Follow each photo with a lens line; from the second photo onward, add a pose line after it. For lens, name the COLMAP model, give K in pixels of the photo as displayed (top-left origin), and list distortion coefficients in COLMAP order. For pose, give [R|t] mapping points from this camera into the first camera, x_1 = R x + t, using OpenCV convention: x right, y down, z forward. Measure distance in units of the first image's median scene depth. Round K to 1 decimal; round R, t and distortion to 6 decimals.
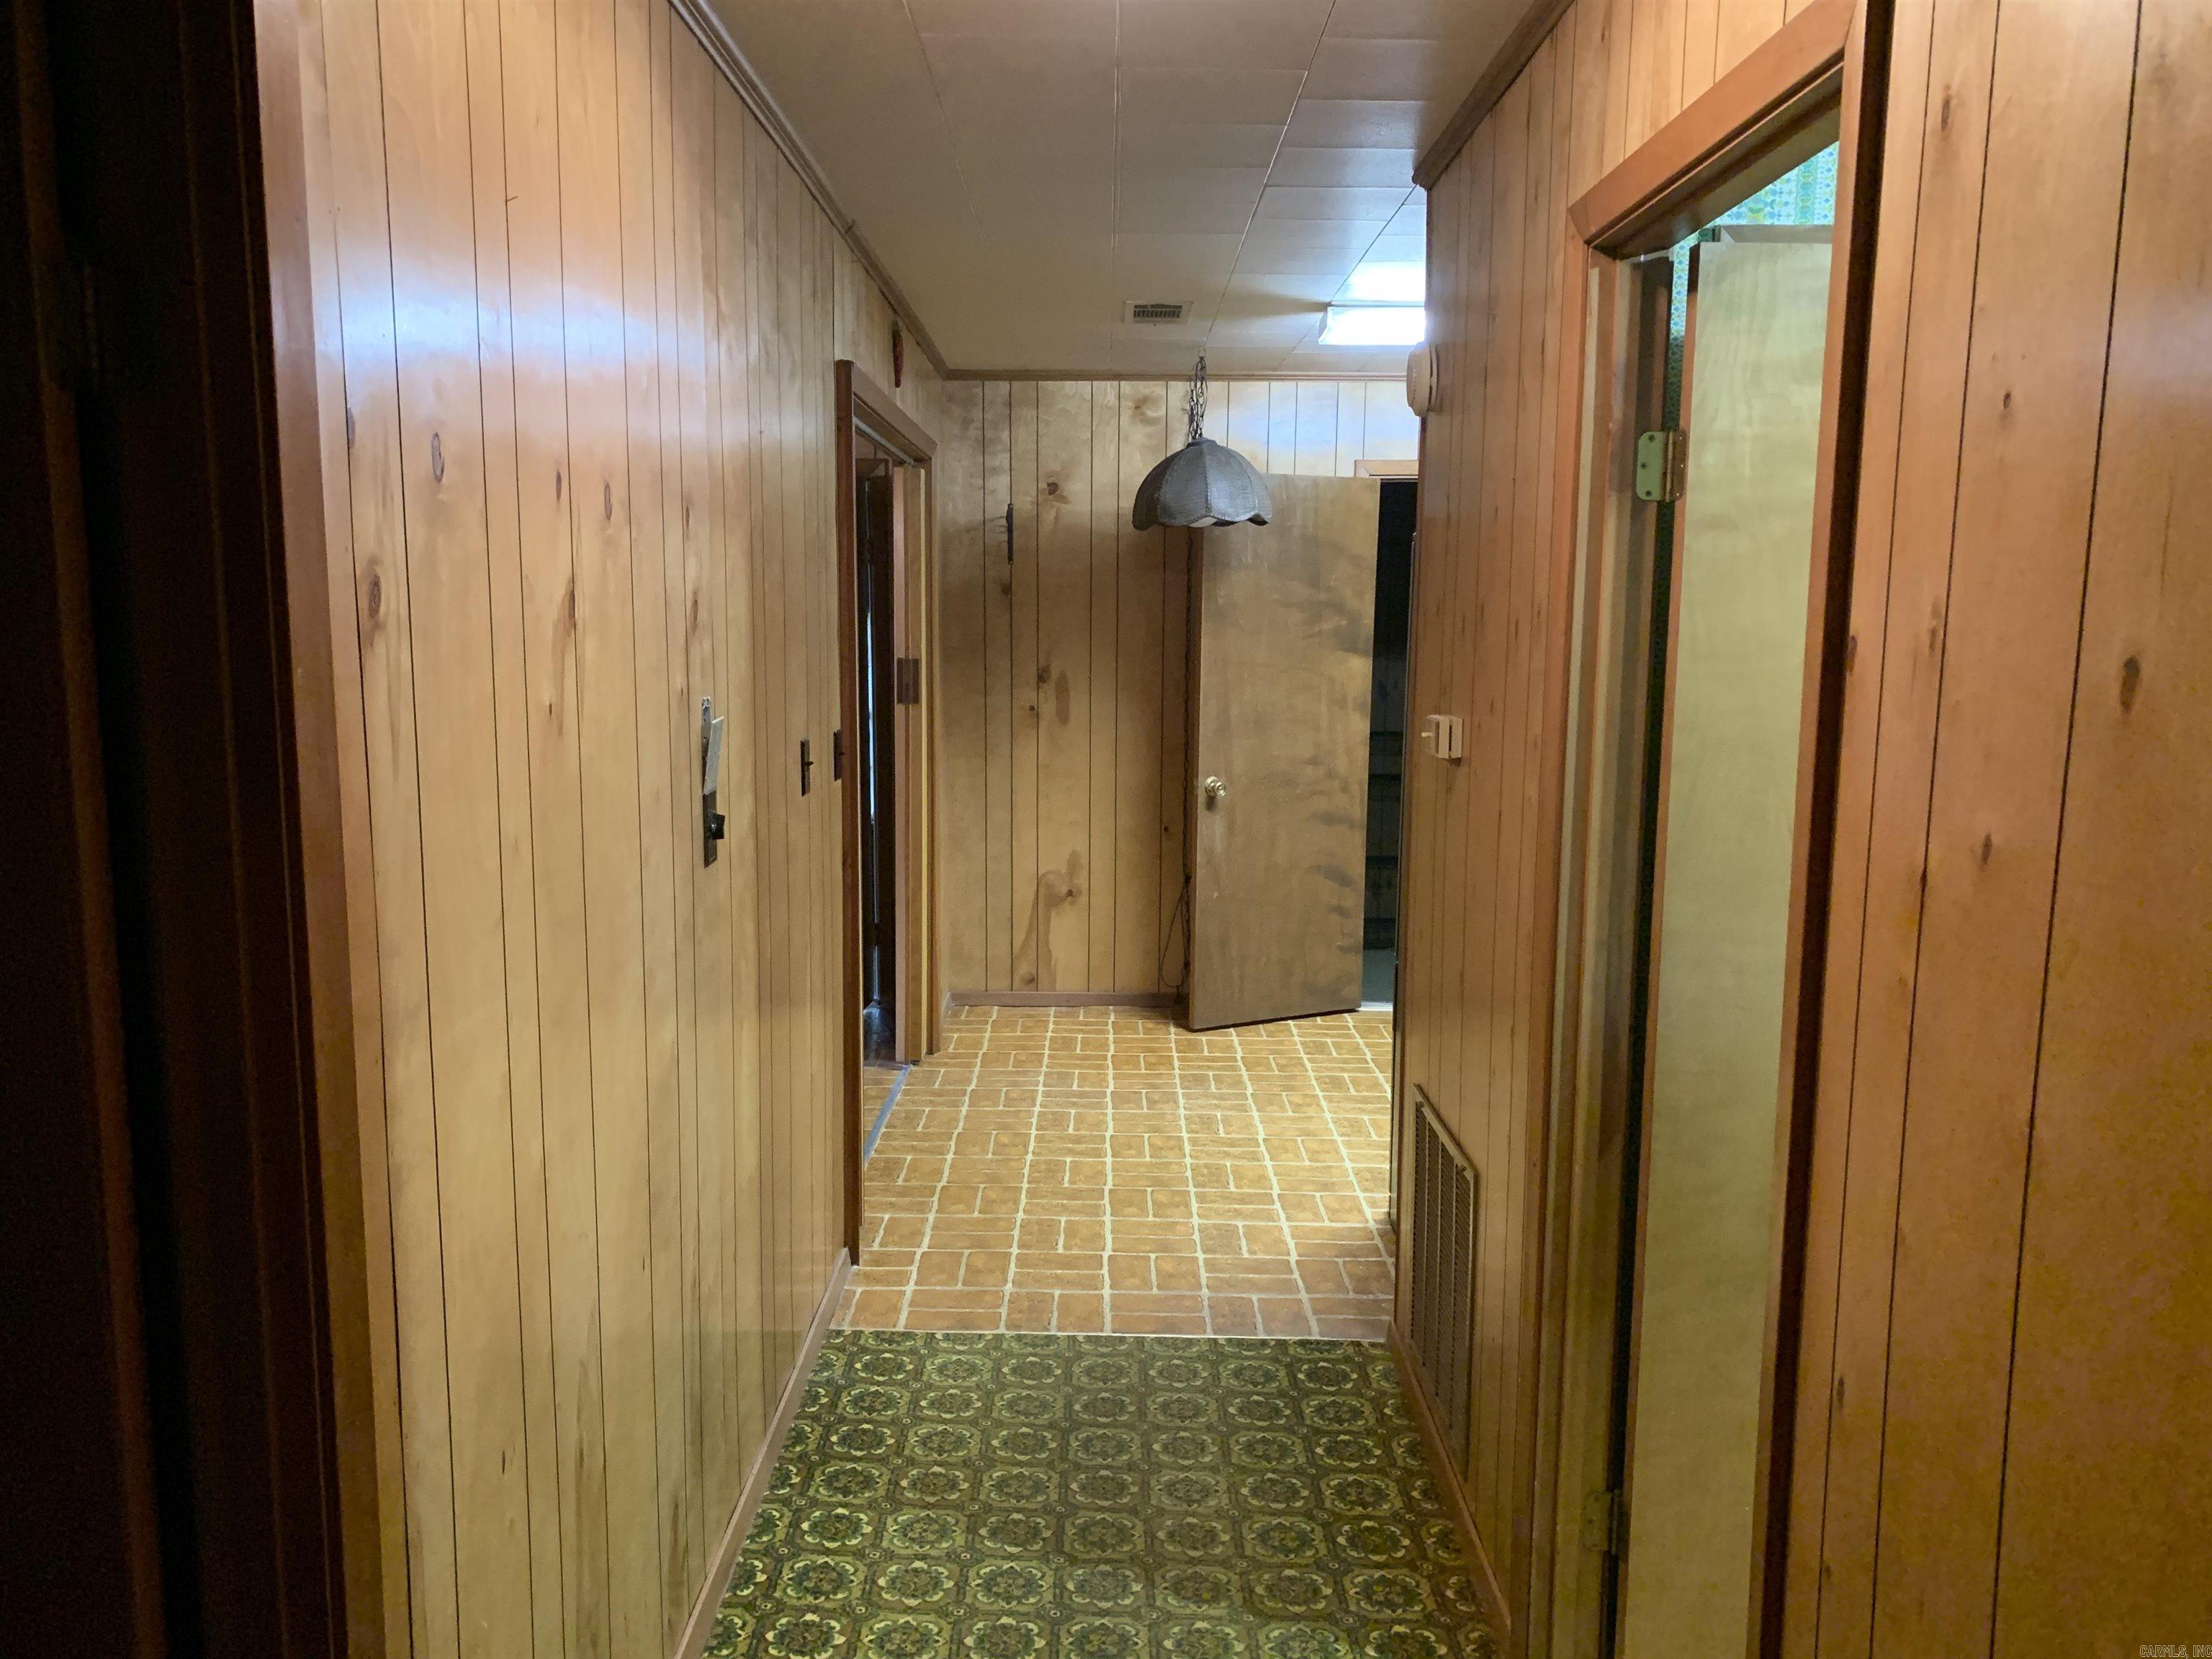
lens RADIAL K [[1693.2, 0, 1106.0], [0, 1693.2, 829.5], [0, 0, 1]] dist [0.148538, 0.008841]
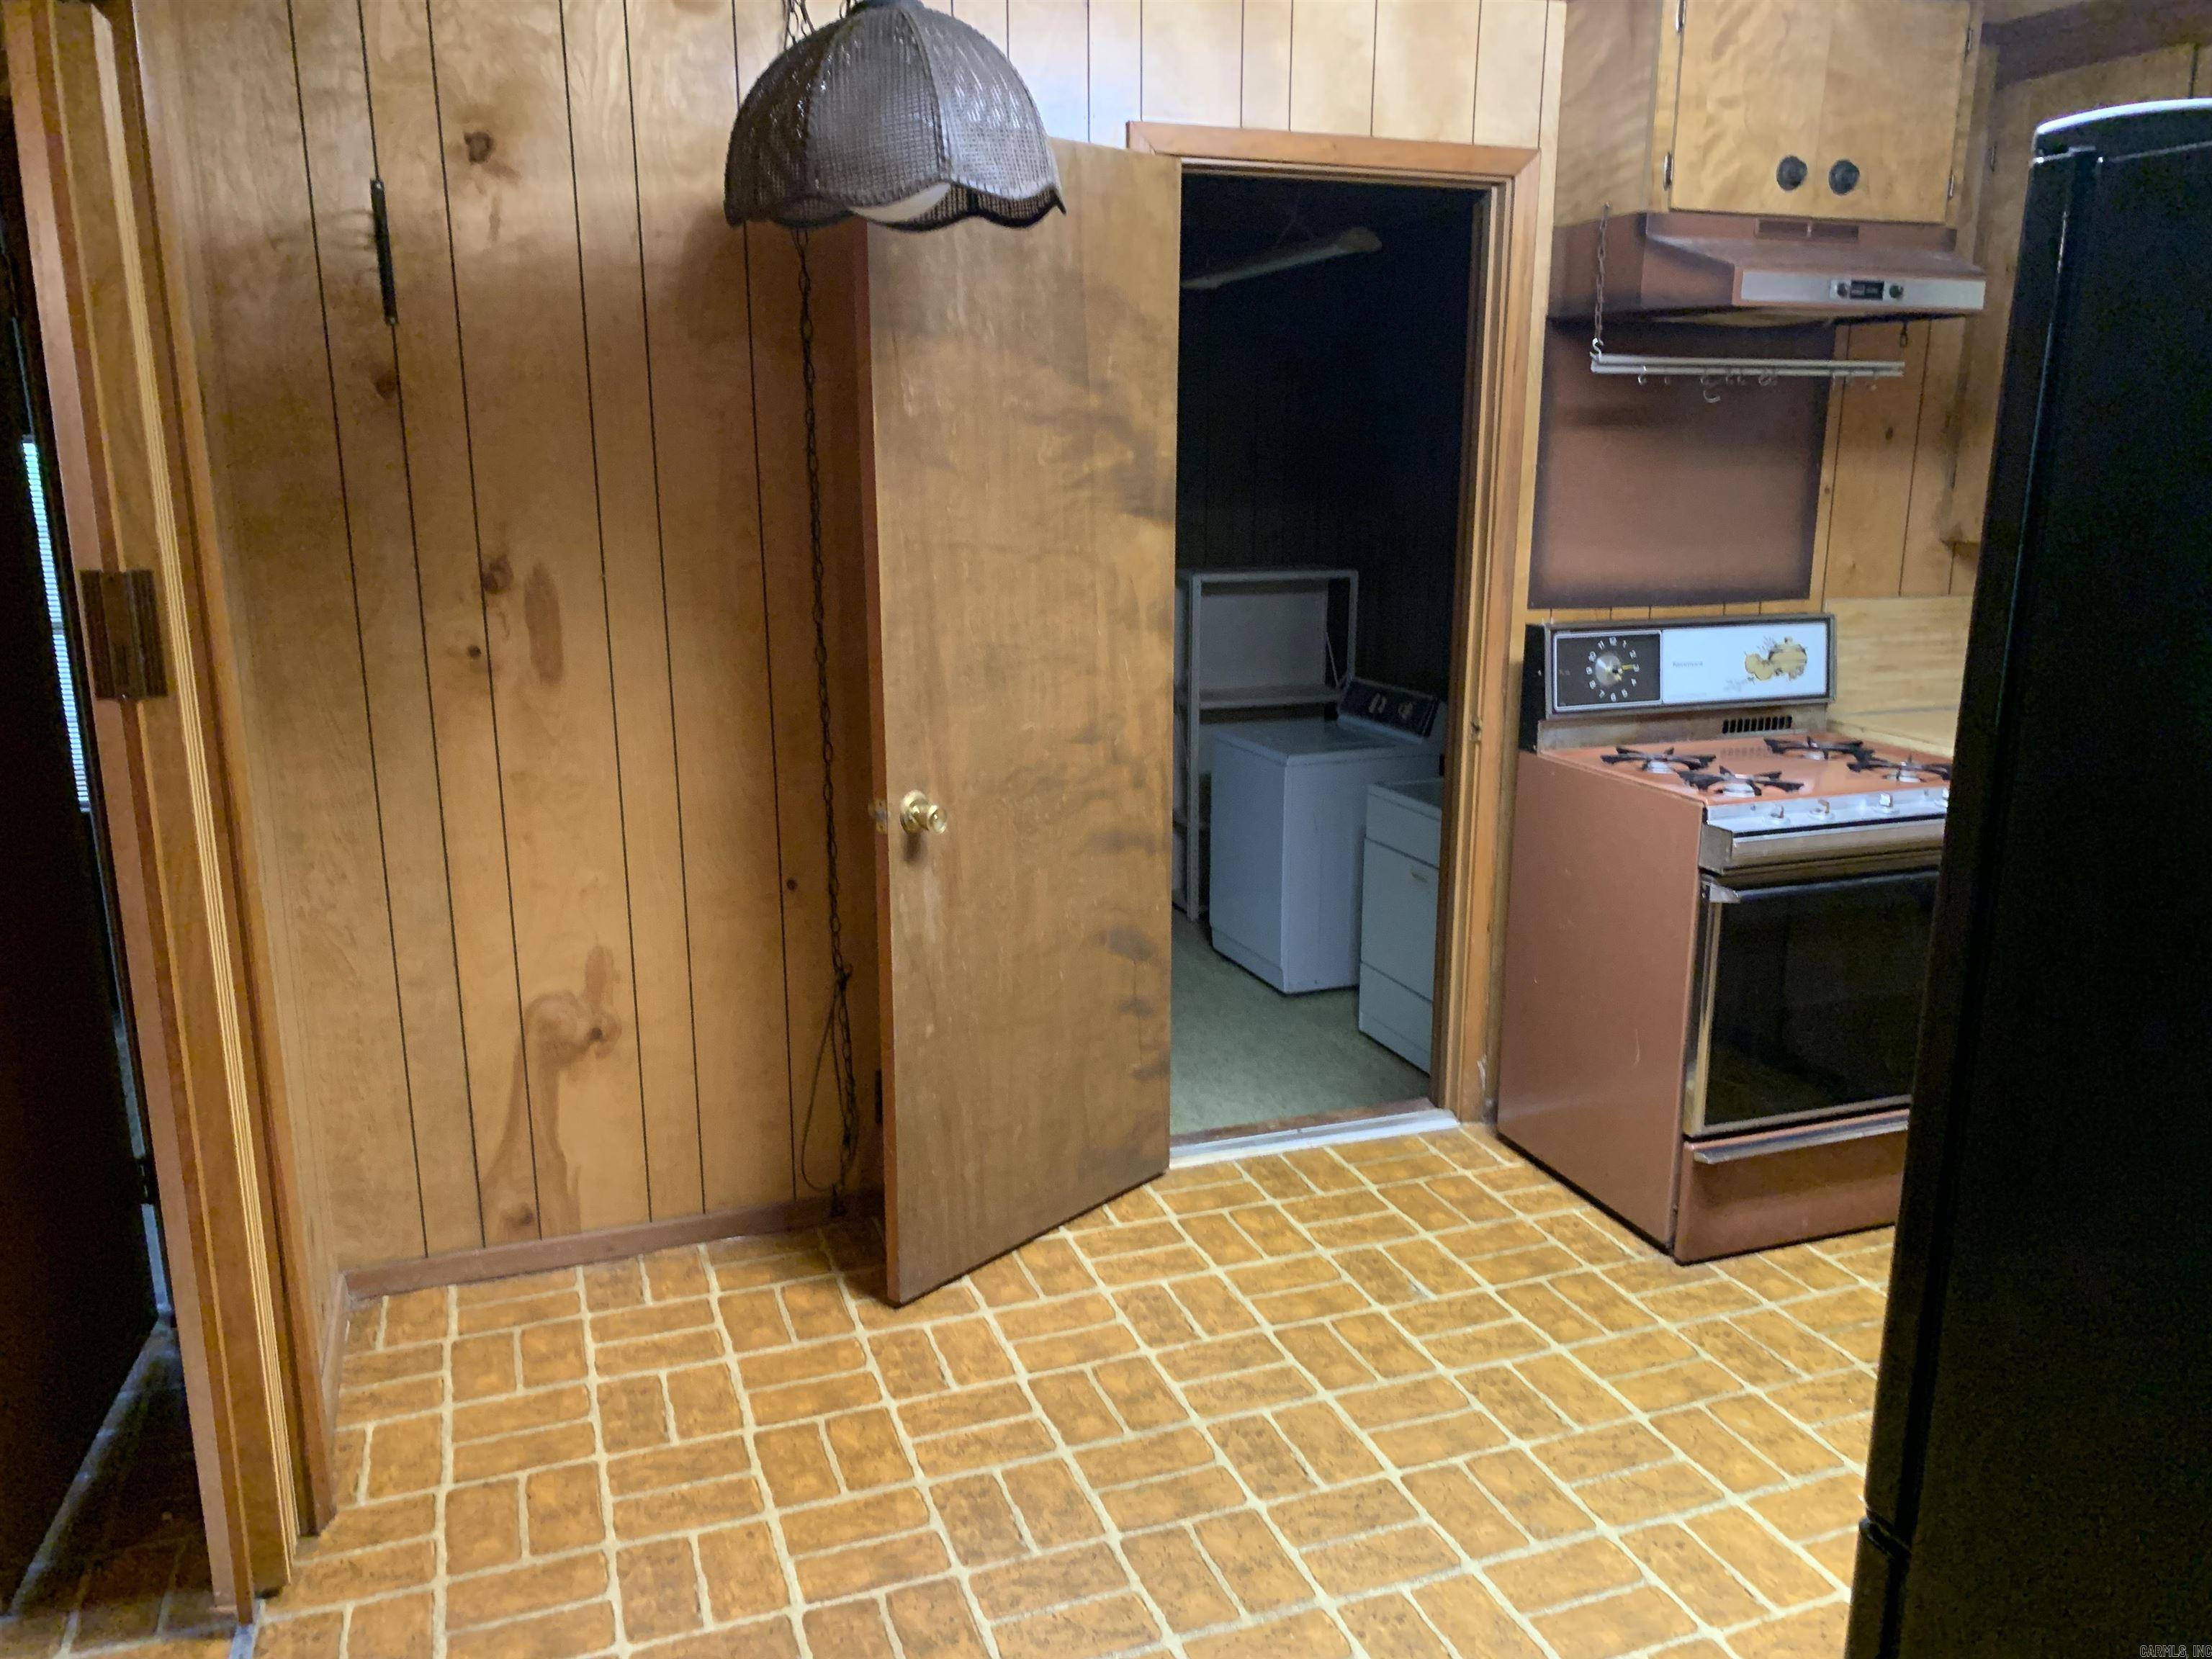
lens RADIAL K [[1610.0, 0, 1106.0], [0, 1610.0, 829.5], [0, 0, 1]] dist [0.066003, -0.116619]
pose [[0.934483, -0.090001, 0.344444, -0.040435], [0.053360, 0.991997, 0.114436, -0.066580], [-0.351986, -0.088559, 0.931806, 0.544204]]
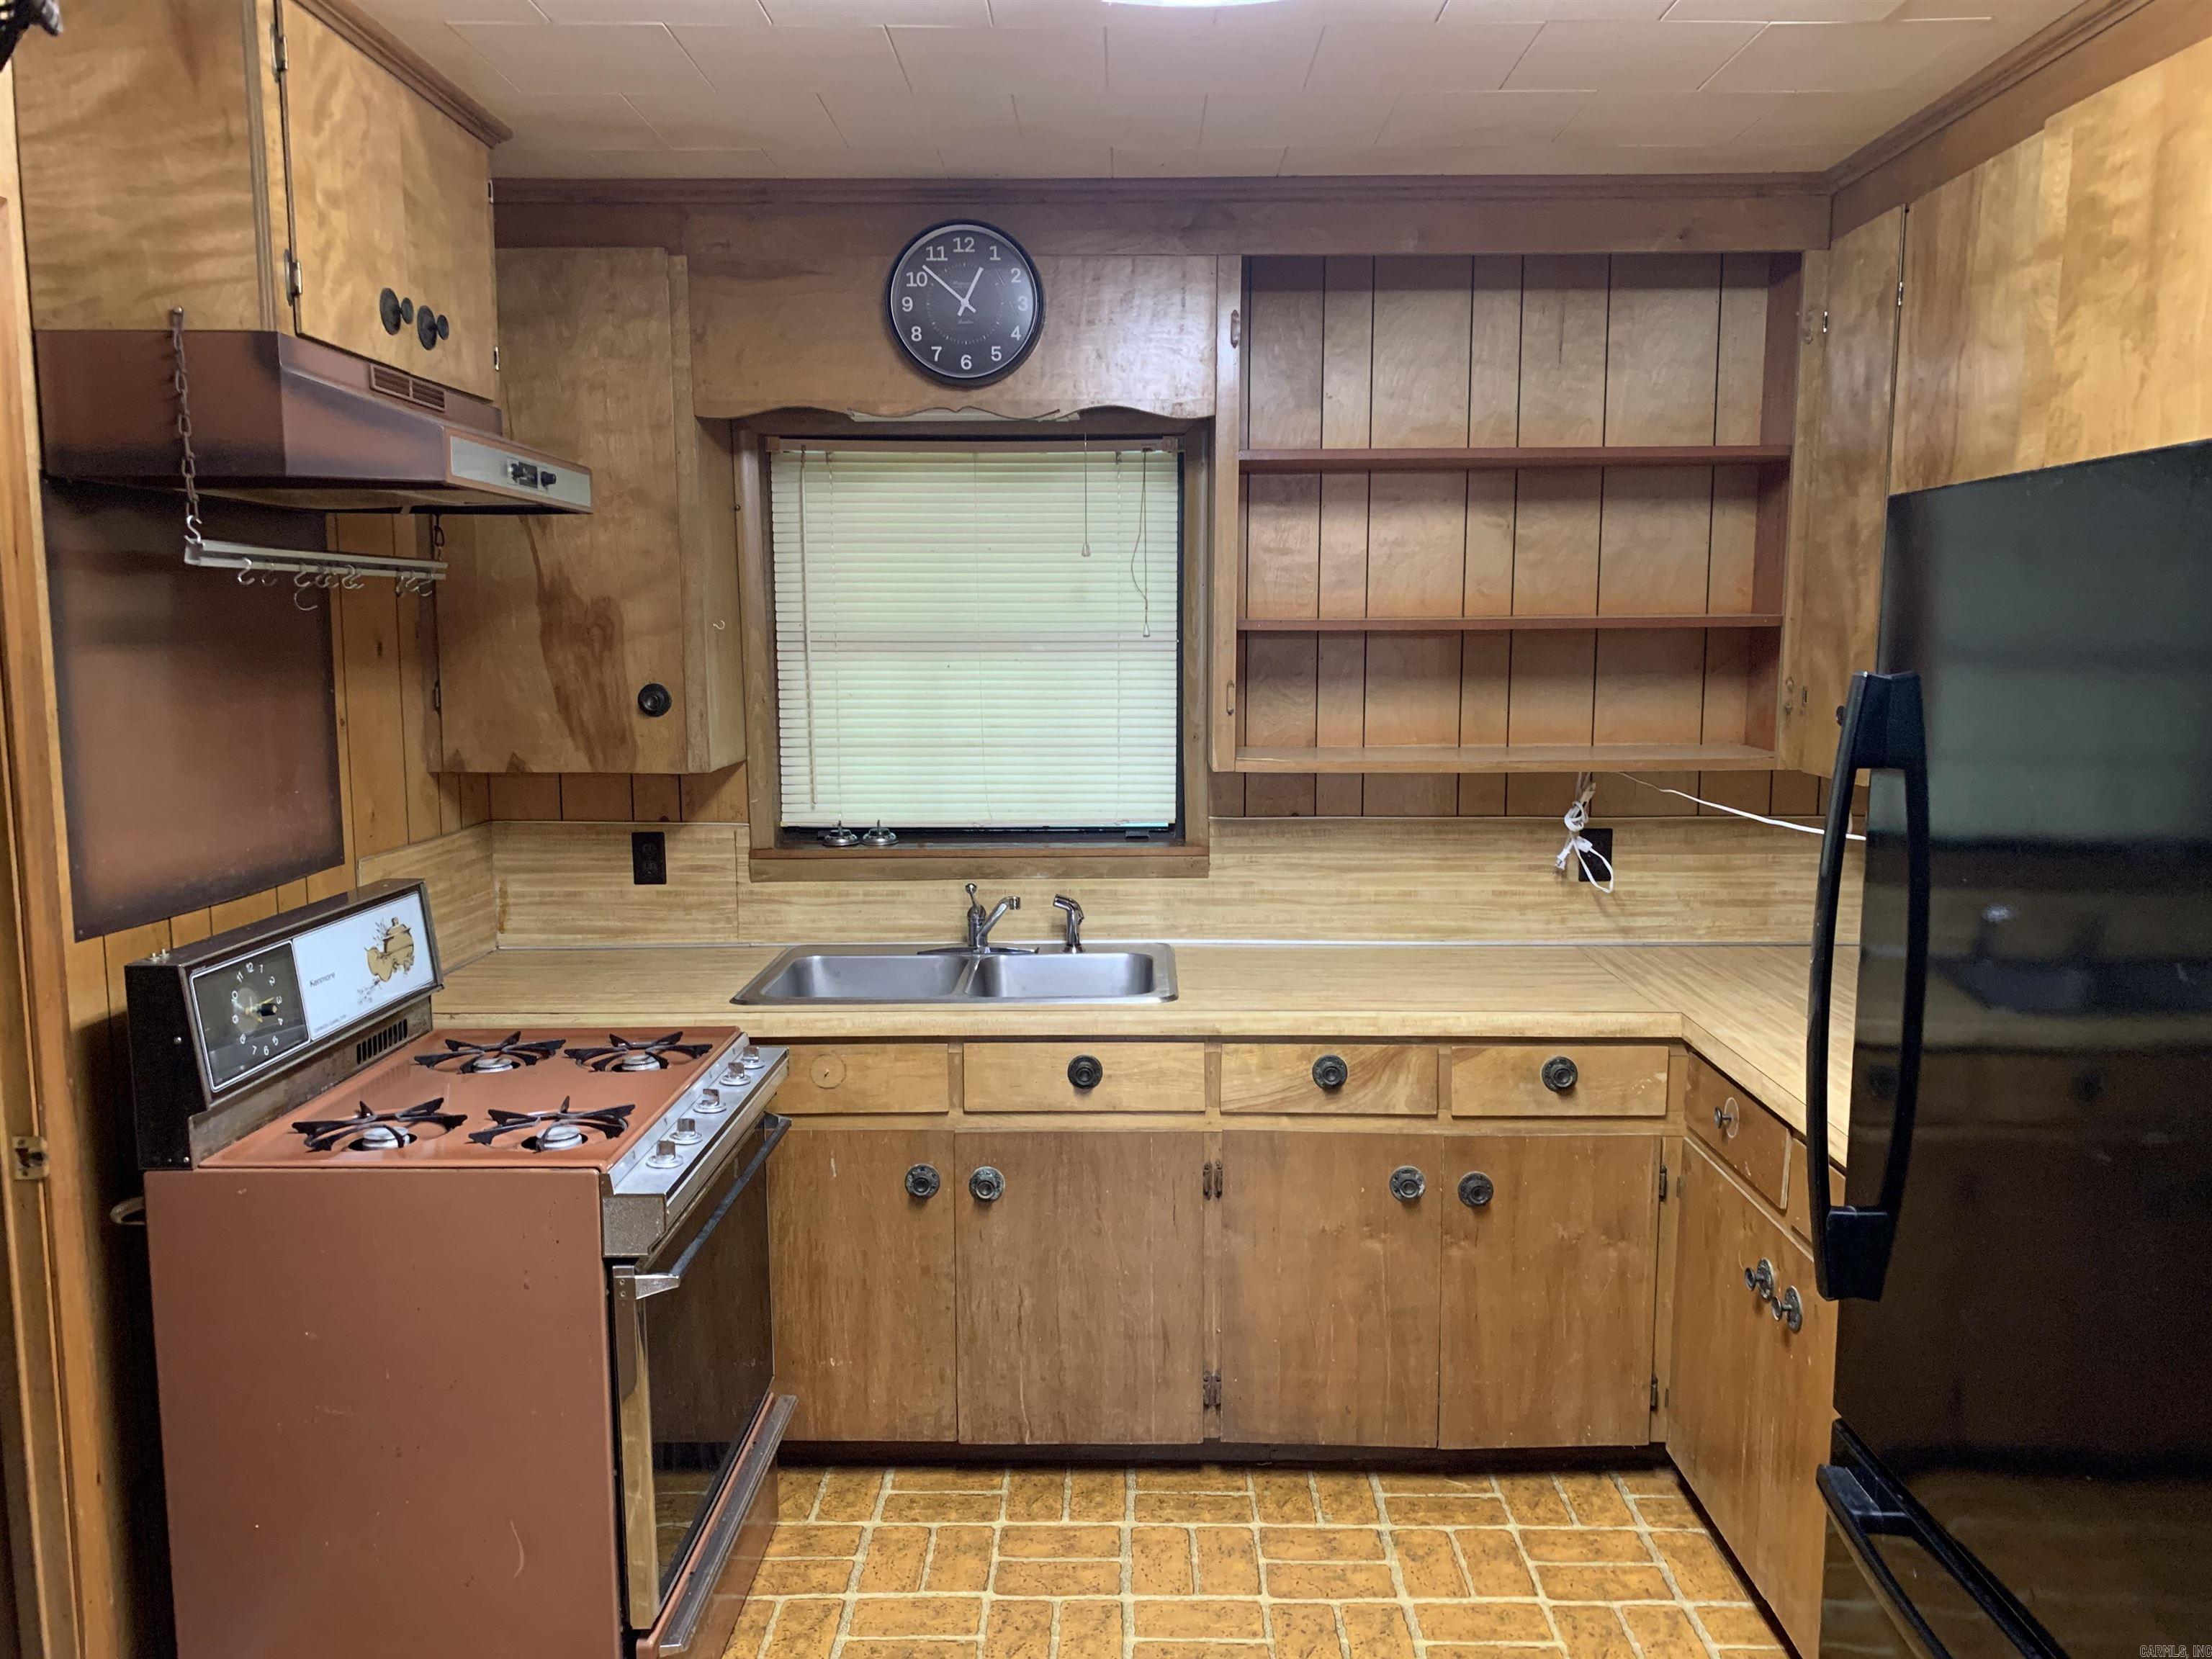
lens RADIAL K [[1703.9, 0, 1106.0], [0, 1703.9, 829.5], [0, 0, 1]] dist [0.030528, 0.002787]
pose [[0.010979, -0.127763, 0.991744, -0.052150], [0.136644, 0.982691, 0.125084, -0.100261], [-0.990559, 0.134143, 0.028247, 0.744238]]
